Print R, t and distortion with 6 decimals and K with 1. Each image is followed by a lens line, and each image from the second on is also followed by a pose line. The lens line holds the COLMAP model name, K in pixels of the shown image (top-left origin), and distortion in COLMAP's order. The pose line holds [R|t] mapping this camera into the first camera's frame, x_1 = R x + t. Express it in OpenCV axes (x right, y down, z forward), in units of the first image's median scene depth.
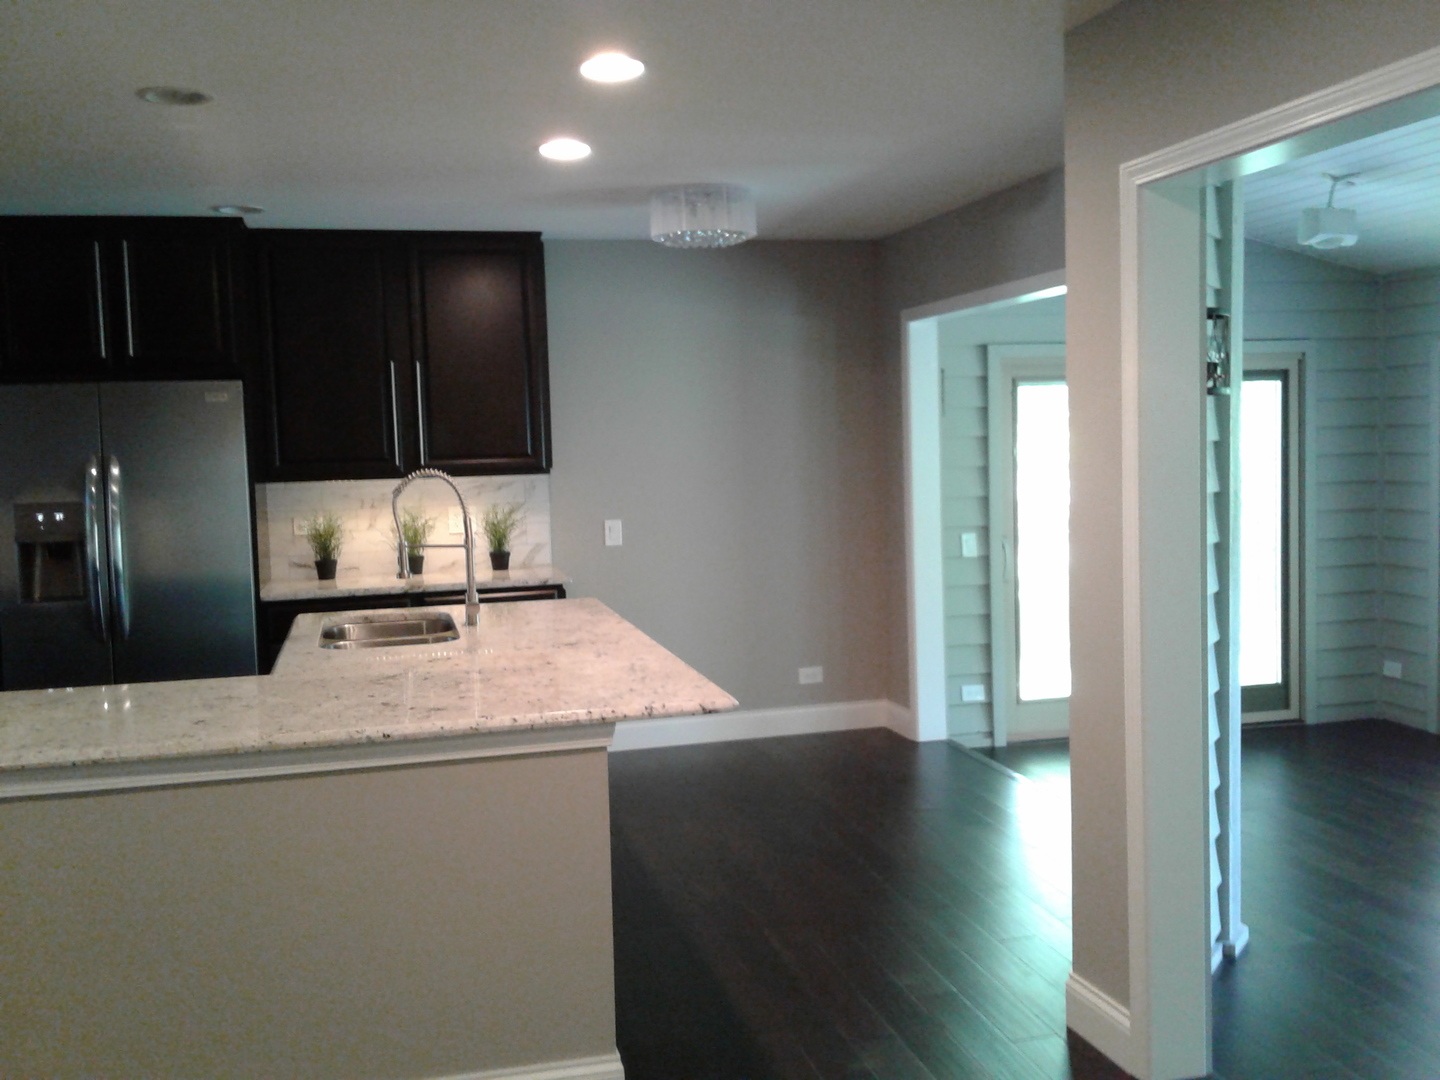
lens RADIAL K [[1341.2, 0, 718.9], [0, 1341.2, 540.2], [0, 0, 1]] dist [0.051092, 0.000000]
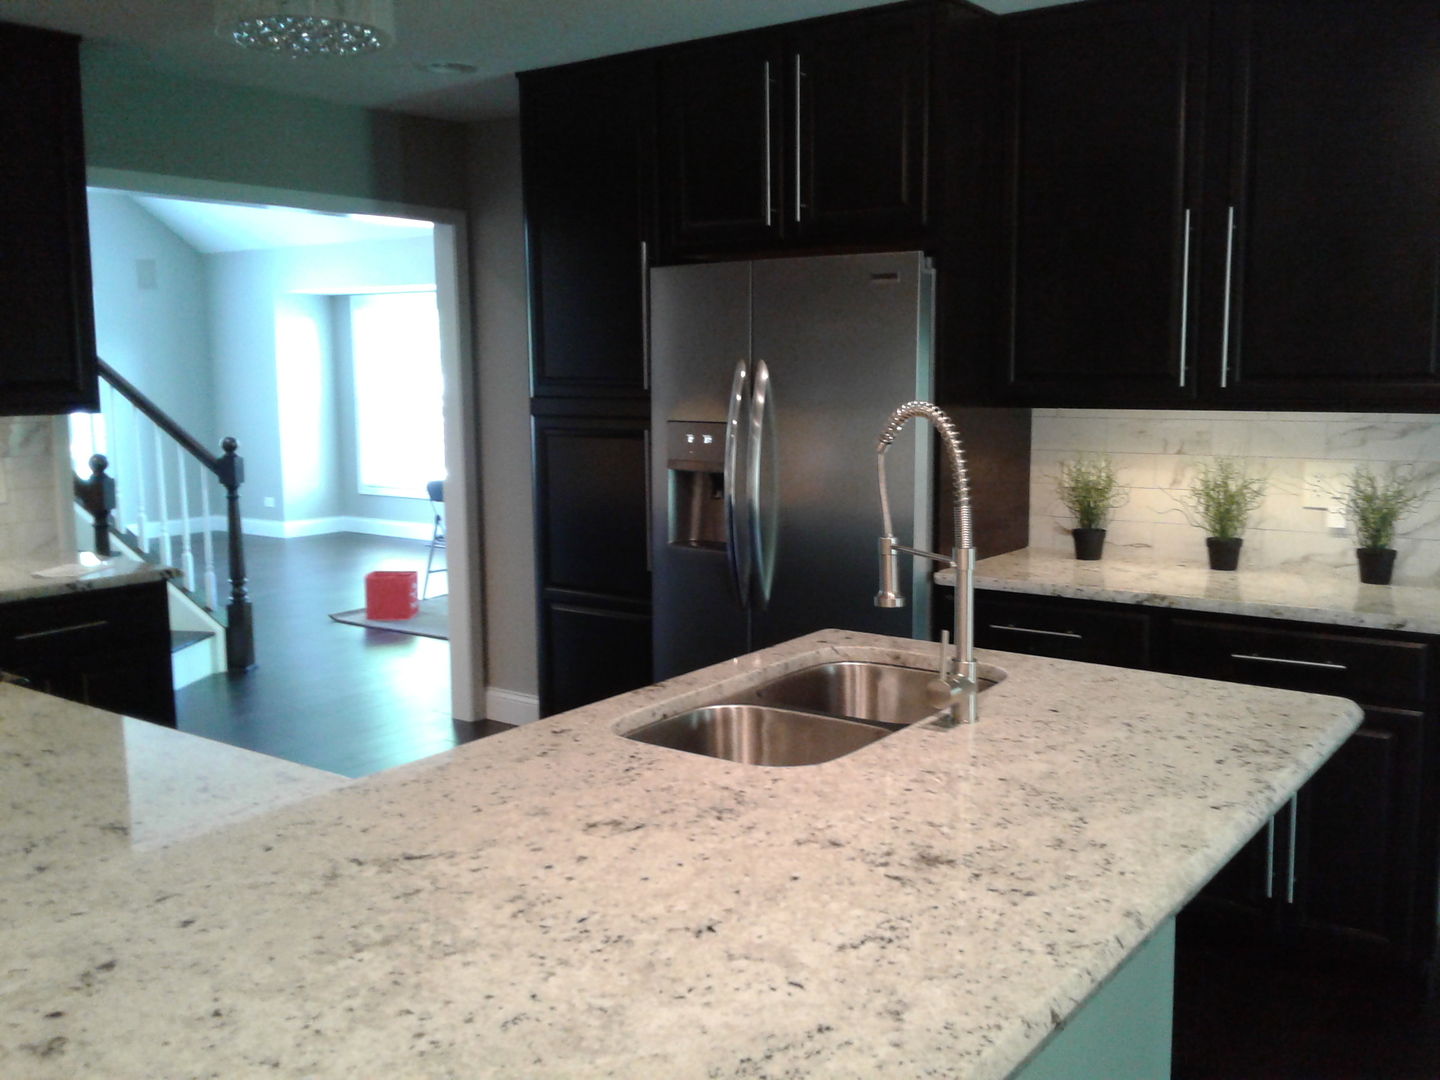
lens RADIAL K [[1341.2, 0, 720.4], [0, 1341.2, 537.5], [0, 0, 1]] dist [0.051092, 0.000000]
pose [[0.630493, 0.118515, -0.767094, 0.090044], [-0.073064, 0.992948, 0.093355, -0.028301], [0.772748, -0.002813, 0.634706, 0.441378]]
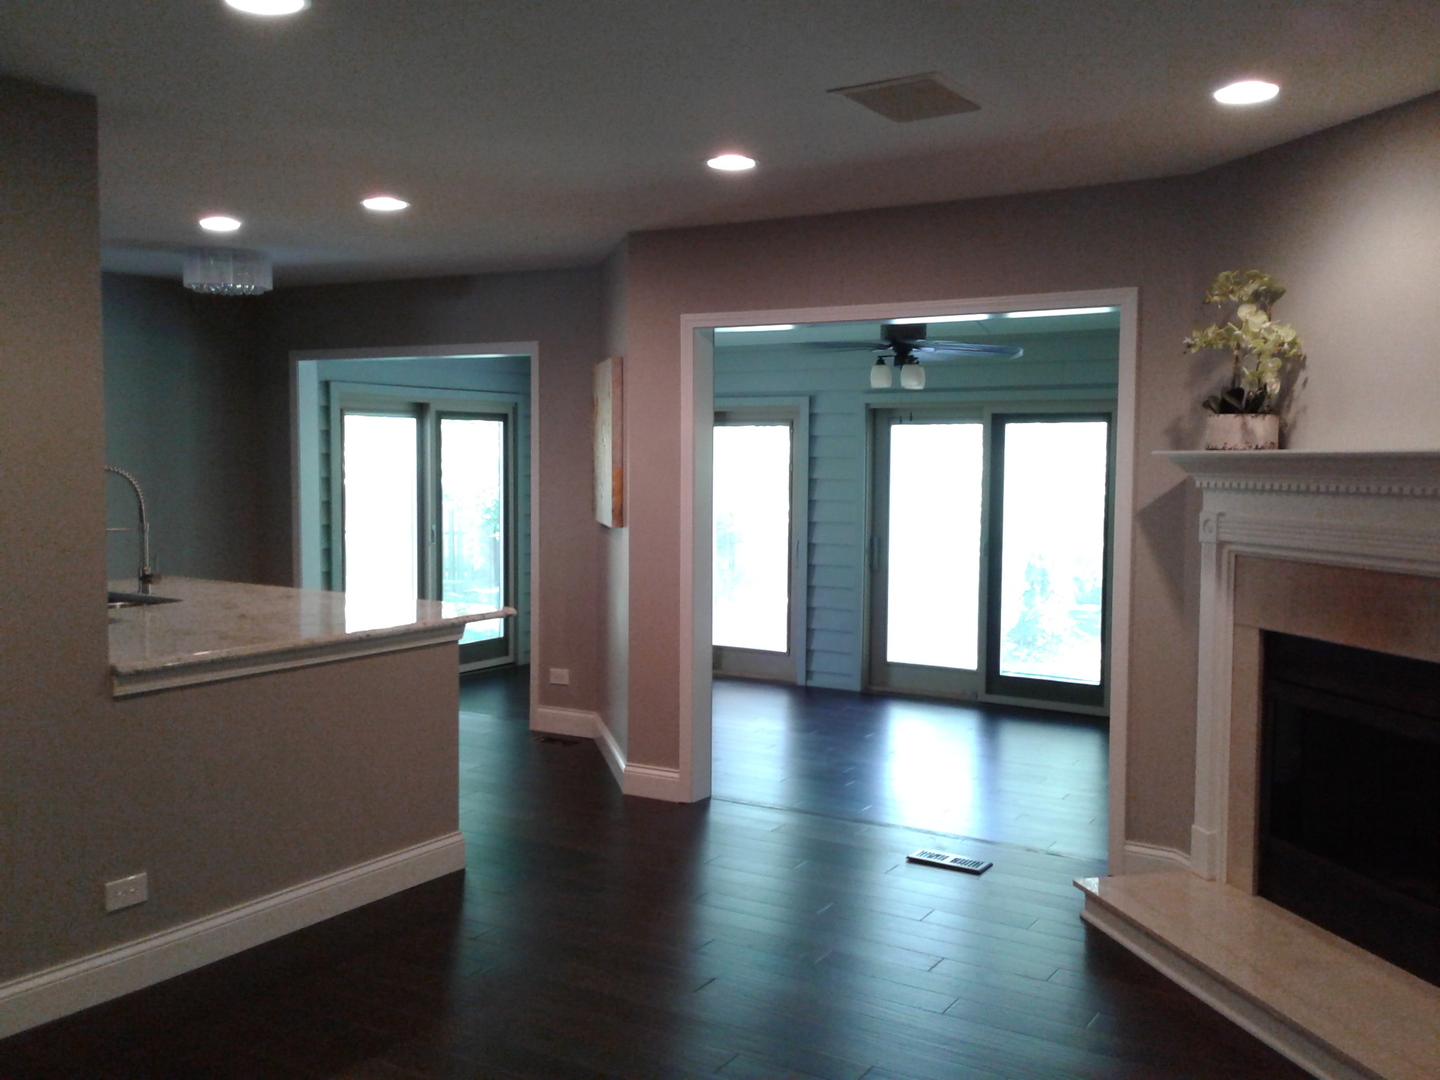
lens RADIAL K [[1341.2, 0, 715.6], [0, 1341.2, 540.1], [0, 0, 1]] dist [0.051092, 0.000000]
pose [[0.717510, -0.012656, 0.696433, -0.995400], [0.025341, 0.999647, -0.007942, 0.055133], [-0.696087, 0.023347, 0.717578, -0.380781]]
